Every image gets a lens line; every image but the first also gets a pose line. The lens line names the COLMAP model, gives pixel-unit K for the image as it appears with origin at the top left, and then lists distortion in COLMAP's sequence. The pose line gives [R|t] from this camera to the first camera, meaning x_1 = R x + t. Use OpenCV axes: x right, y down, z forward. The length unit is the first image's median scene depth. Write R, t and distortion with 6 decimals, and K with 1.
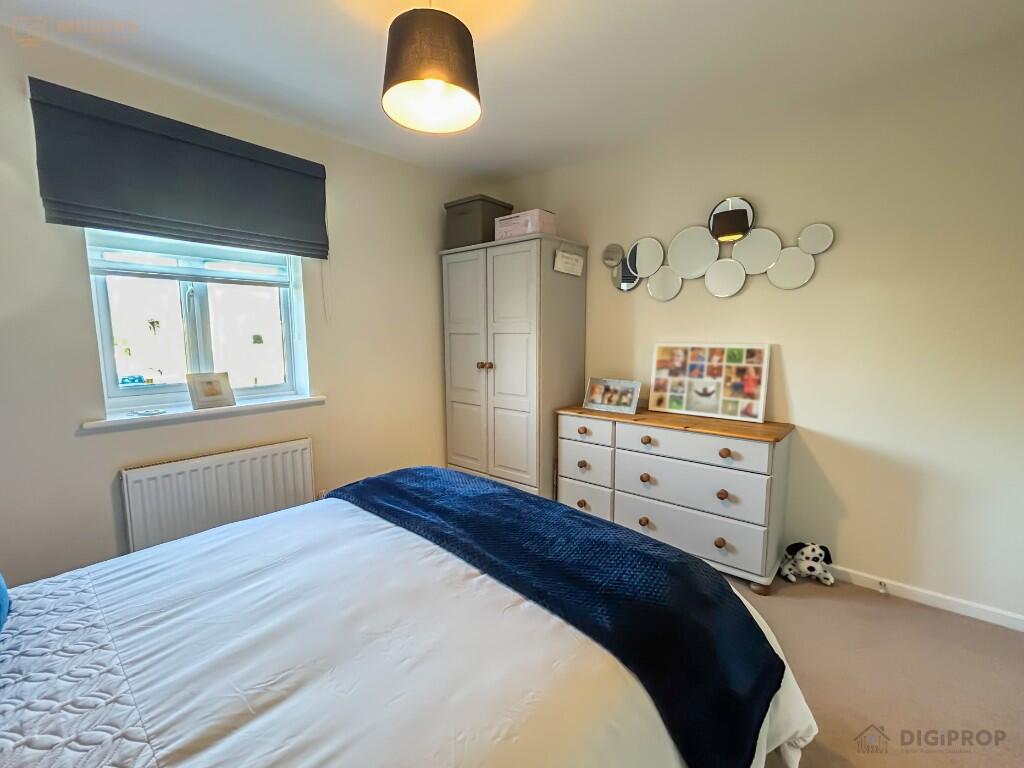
lens RADIAL K [[432.5, 0, 512.0], [0, 432.5, 384.0], [0, 0, 1]] dist [-0.001223, 0.000338]
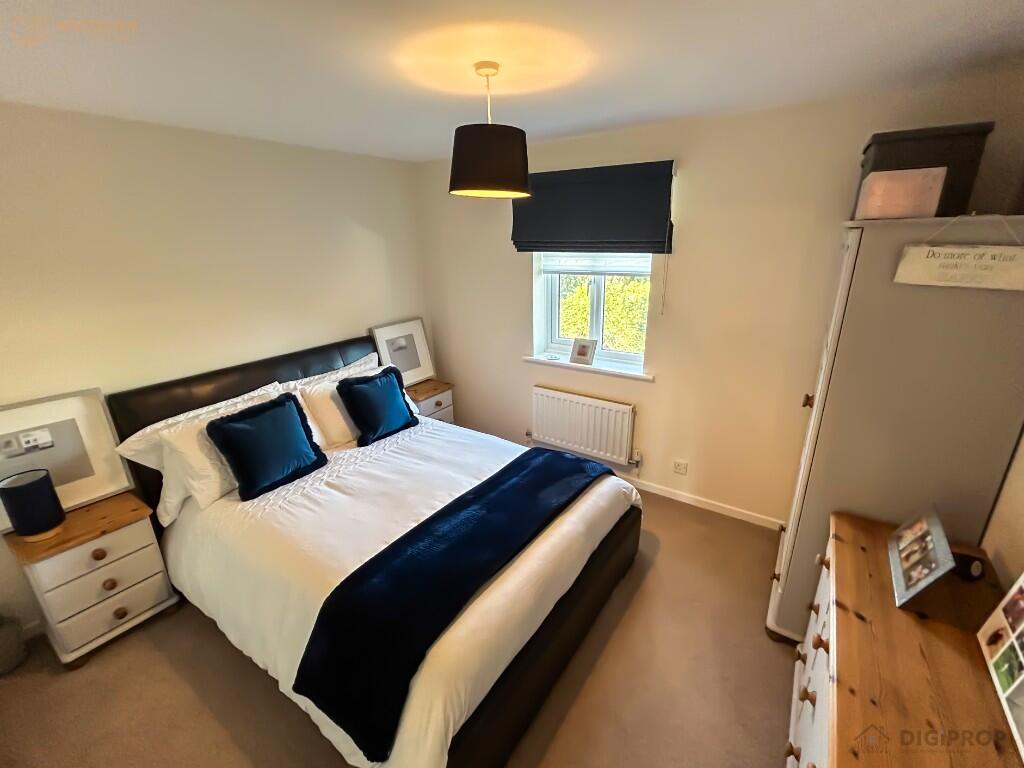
lens RADIAL K [[422.8, 0, 515.2], [0, 422.8, 384.3], [0, 0, 1]] dist [-0.001252, -0.000732]
pose [[0.134657, 0.322873, -0.936814, 0.625037], [-0.099781, 0.945037, 0.311365, -0.288281], [0.985856, 0.051549, 0.159473, 0.514434]]
